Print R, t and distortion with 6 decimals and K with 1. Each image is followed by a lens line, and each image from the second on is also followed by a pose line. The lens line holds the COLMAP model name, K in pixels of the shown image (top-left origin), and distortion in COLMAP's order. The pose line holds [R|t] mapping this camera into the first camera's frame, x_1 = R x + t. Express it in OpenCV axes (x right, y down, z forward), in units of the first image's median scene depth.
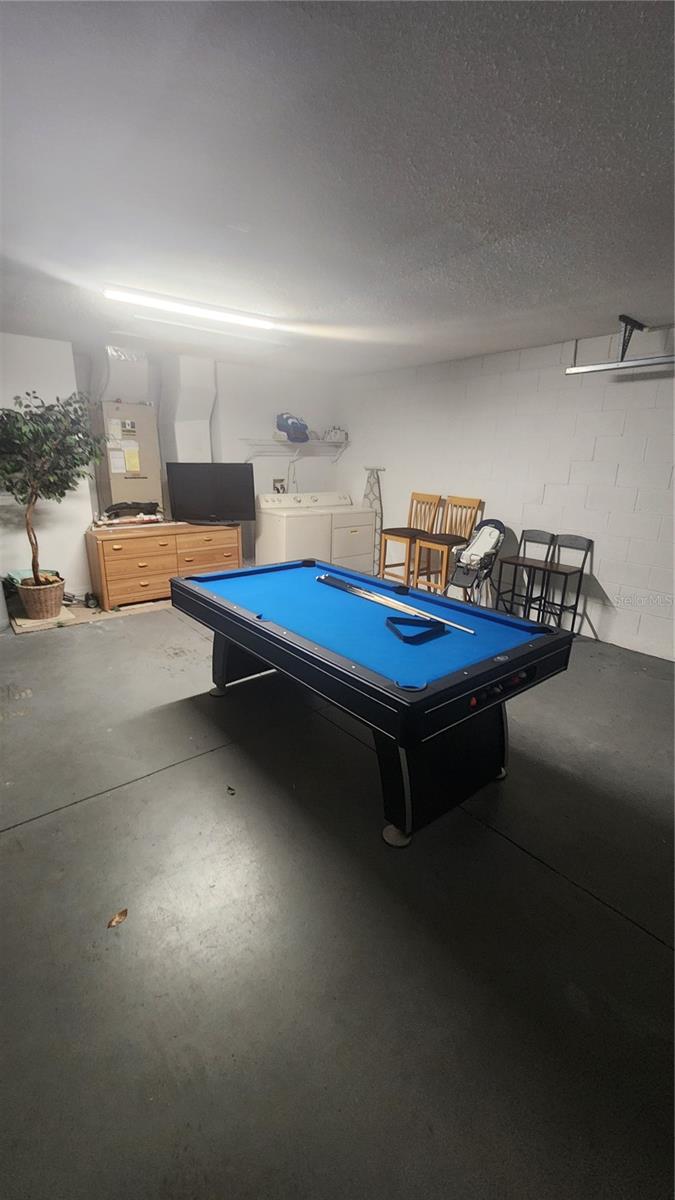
lens RADIAL K [[494.9, 0, 333.7], [0, 494.9, 601.7], [0, 0, 1]] dist [-0.001710, 0.000353]
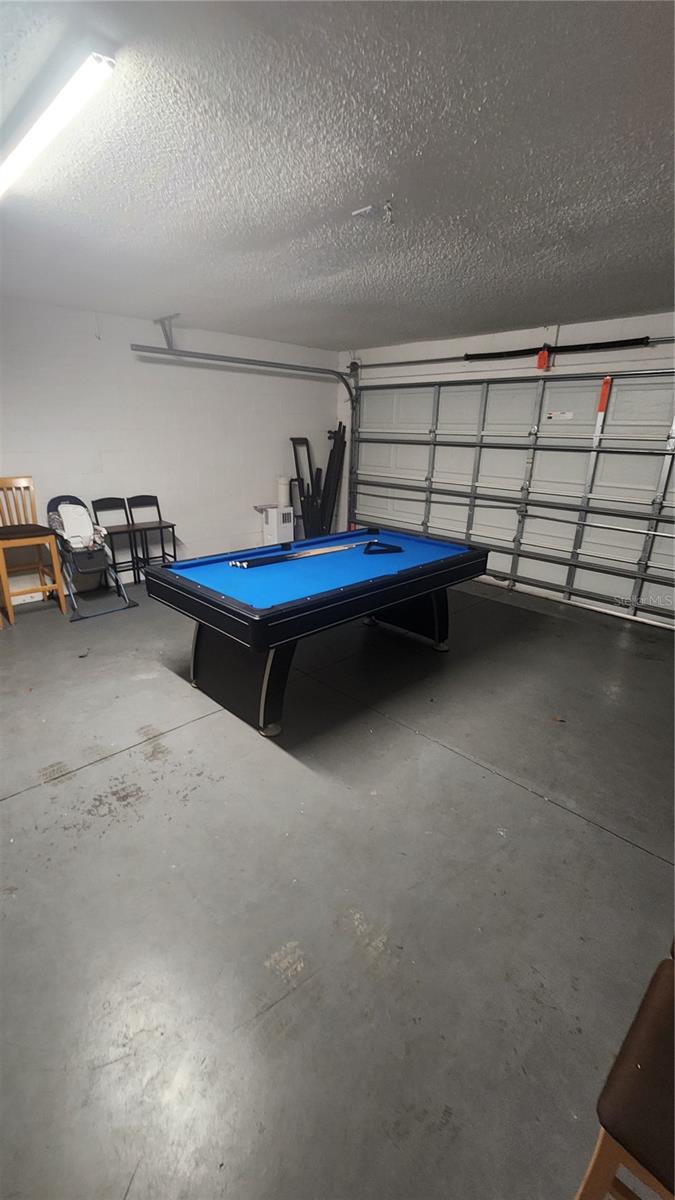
lens RADIAL K [[494.9, 0, 333.7], [0, 494.9, 601.7], [0, 0, 1]] dist [-0.001710, 0.000353]
pose [[-0.095564, -0.350041, 0.931847, -0.809229], [0.260957, 0.894581, 0.362804, -0.243090], [-0.960609, 0.277843, 0.005856, 0.722863]]
